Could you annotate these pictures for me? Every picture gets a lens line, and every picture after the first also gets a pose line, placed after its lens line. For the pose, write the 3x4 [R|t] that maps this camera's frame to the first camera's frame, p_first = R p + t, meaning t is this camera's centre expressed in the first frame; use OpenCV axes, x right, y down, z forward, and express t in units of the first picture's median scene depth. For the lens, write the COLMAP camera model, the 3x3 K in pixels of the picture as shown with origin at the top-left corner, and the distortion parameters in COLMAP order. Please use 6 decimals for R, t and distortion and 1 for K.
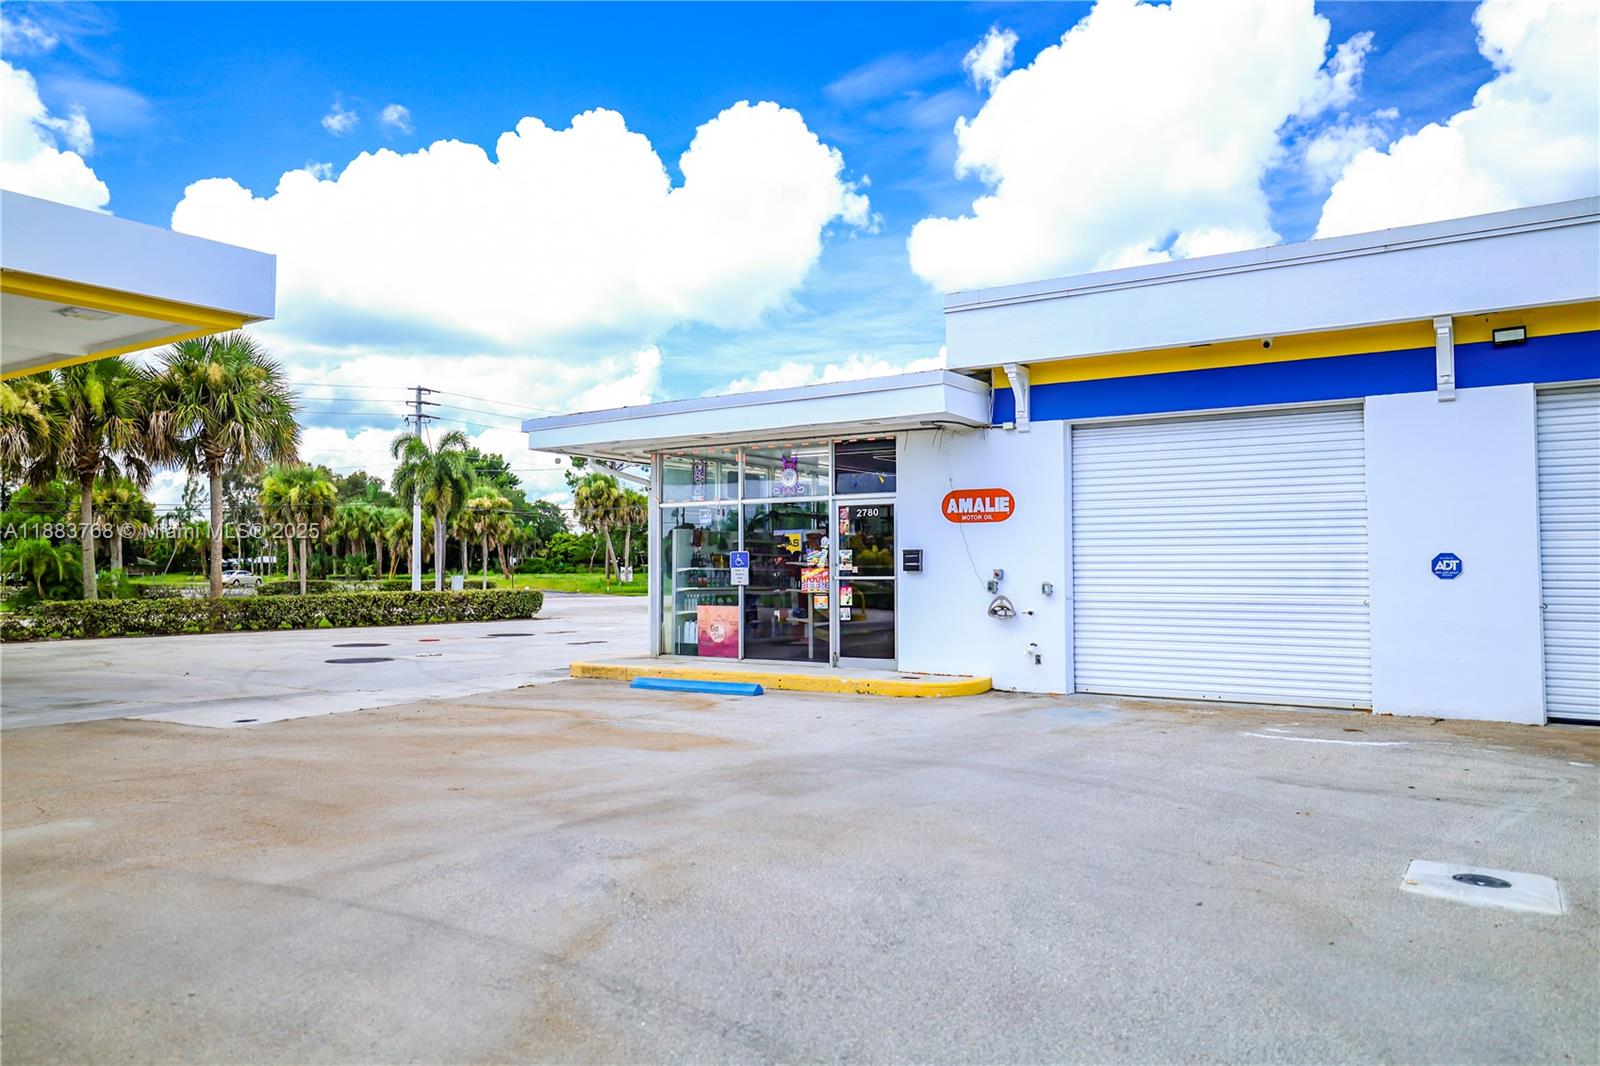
lens RADIAL K [[1111.3, 0, 800.0], [0, 1111.3, 533.0], [0, 0, 1]] dist [0.006947, 0.008734]
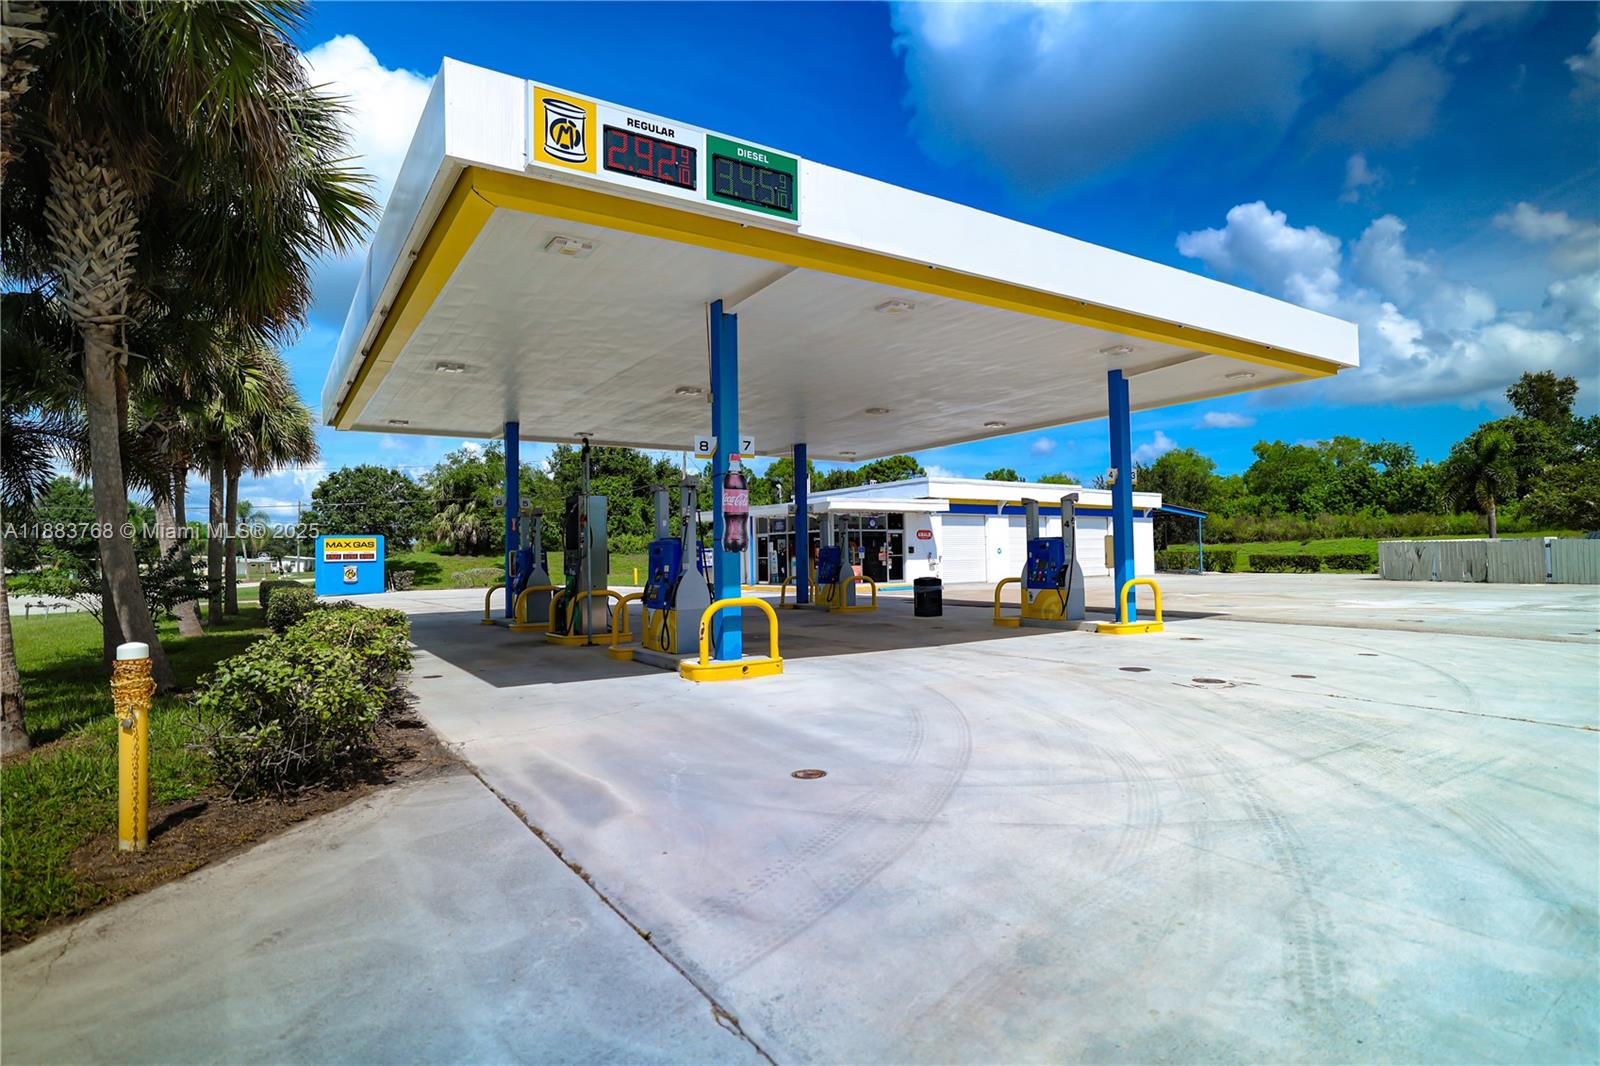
lens RADIAL K [[824.0, 0, 800.0], [0, 824.0, 533.0], [0, 0, 1]] dist [-0.006050, 0.000854]
pose [[0.376403, 0.025303, 0.926110, -2.271314], [-0.012876, 0.999673, -0.022079, 0.031080], [-0.926366, -0.003614, 0.376606, 0.345487]]
